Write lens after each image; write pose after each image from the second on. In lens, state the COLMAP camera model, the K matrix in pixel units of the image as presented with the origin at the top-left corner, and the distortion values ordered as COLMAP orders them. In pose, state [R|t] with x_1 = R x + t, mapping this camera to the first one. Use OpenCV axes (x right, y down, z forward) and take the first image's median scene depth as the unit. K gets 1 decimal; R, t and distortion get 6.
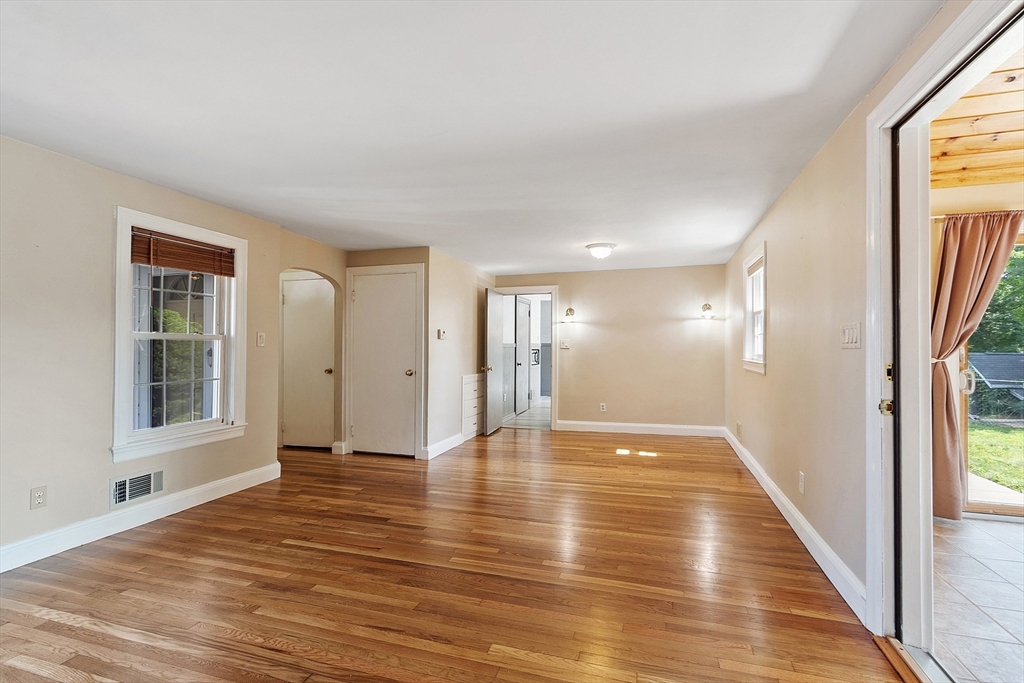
lens RADIAL K [[449.6, 0, 509.8], [0, 449.6, 352.3], [0, 0, 1]] dist [0.006197, 0.000721]
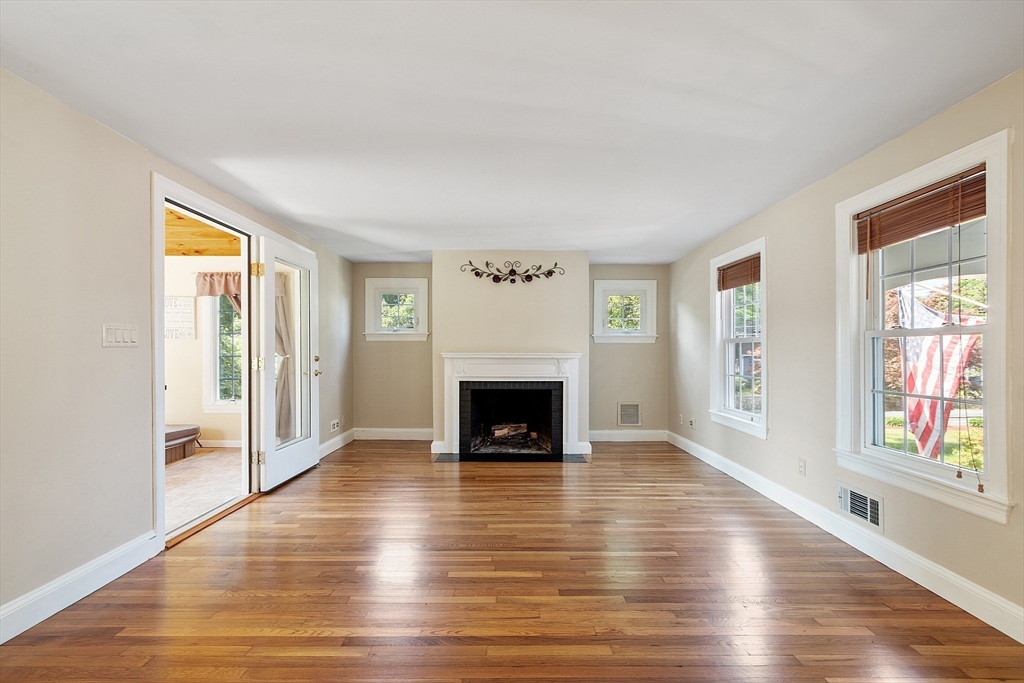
lens RADIAL K [[449.6, 0, 509.8], [0, 449.6, 352.3], [0, 0, 1]] dist [0.006197, 0.000721]
pose [[-0.956008, 0.001840, -0.293336, 0.118813], [-0.000783, 0.999961, 0.008822, -0.014471], [0.293341, 0.008664, -0.955969, 1.871861]]
